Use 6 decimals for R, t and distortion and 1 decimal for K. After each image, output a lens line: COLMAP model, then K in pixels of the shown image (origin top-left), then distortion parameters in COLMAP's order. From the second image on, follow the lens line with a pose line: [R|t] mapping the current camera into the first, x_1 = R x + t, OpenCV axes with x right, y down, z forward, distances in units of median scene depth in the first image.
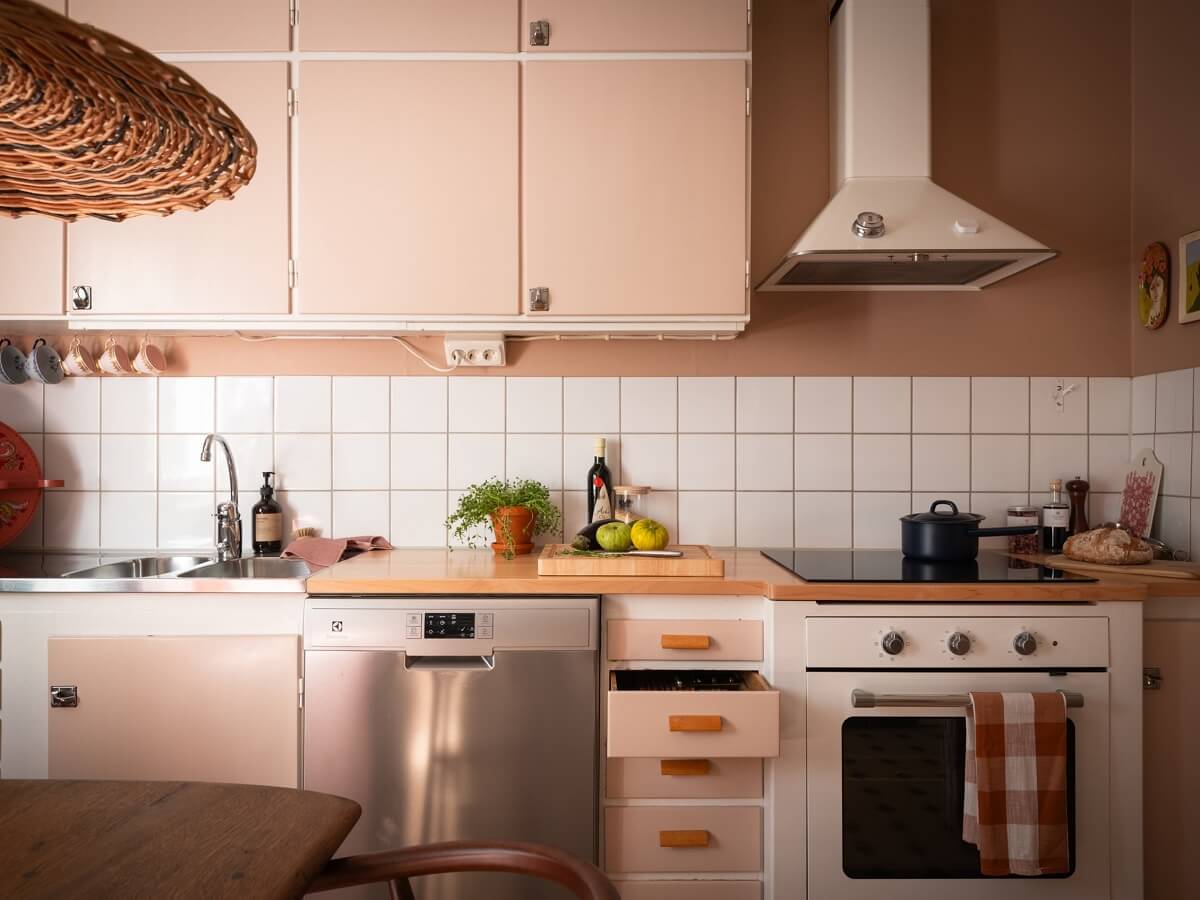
lens RADIAL K [[903.2, 0, 612.6], [0, 903.2, 453.4], [0, 0, 1]] dist [0.063763, -0.121344]
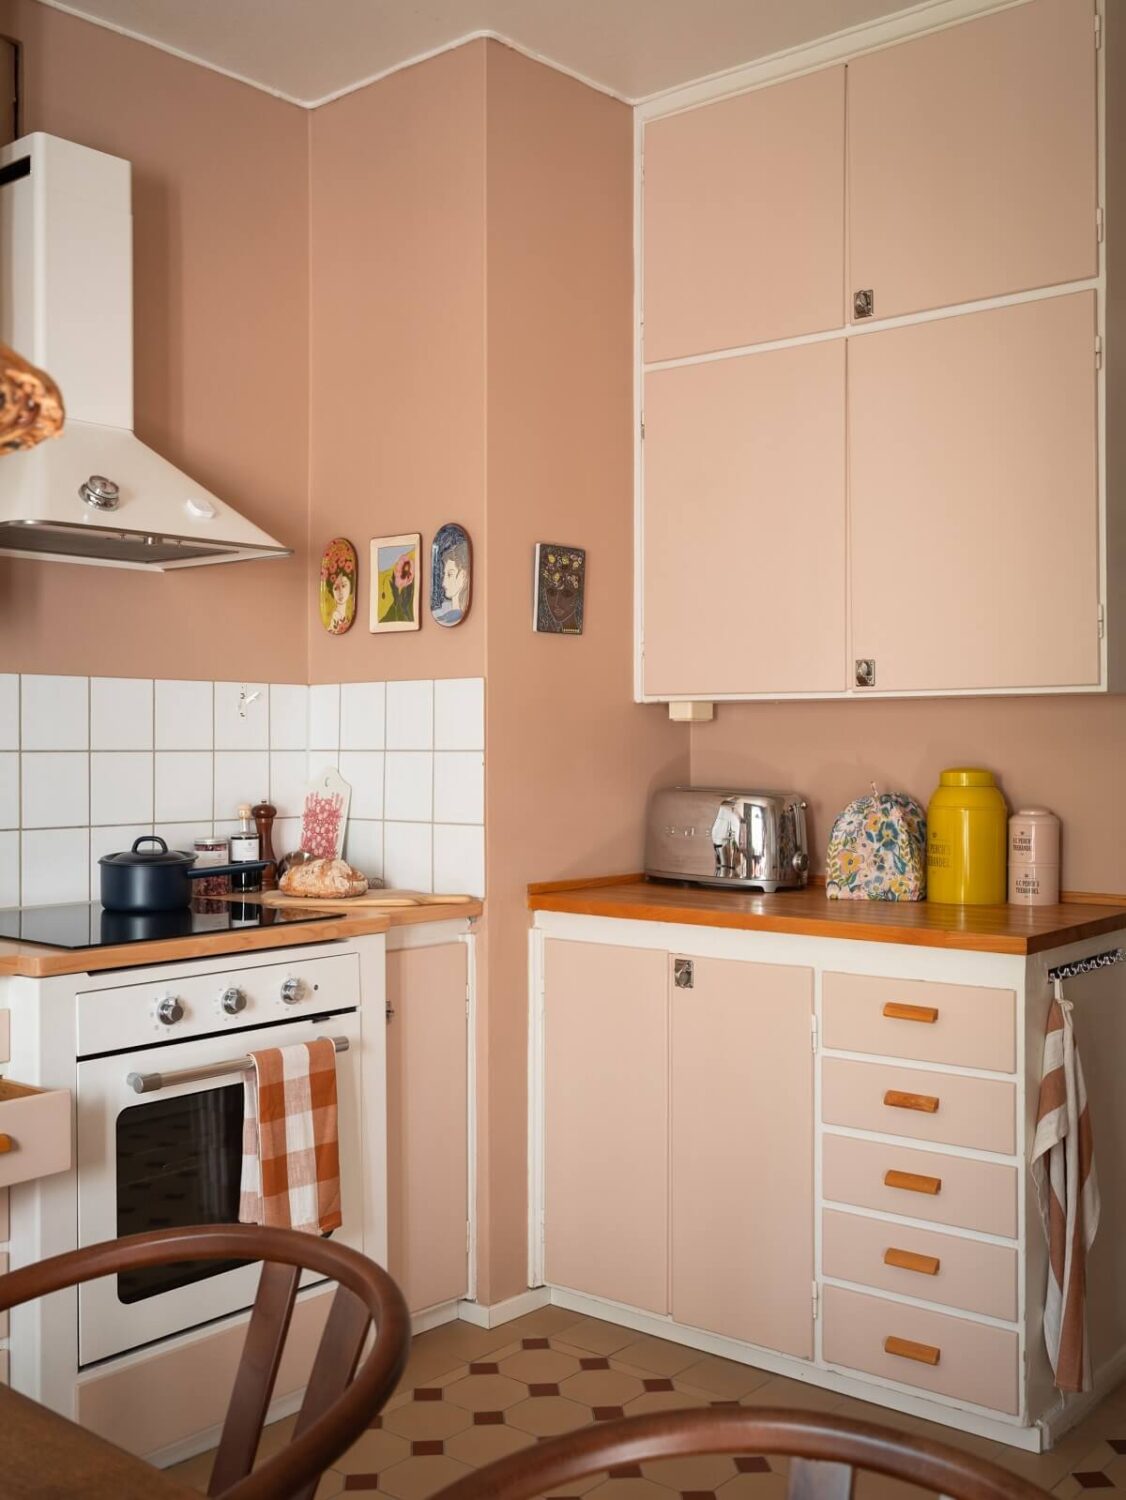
lens RADIAL K [[1522.4, 0, 590.3], [0, 1522.4, 749.7], [0, 0, 1]] dist [-0.080400, 0.170292]
pose [[0.628432, -0.004483, 0.777851, -0.467290], [-0.000115, 0.999983, 0.005856, -0.035318], [-0.777864, -0.003769, 0.628421, -0.154315]]
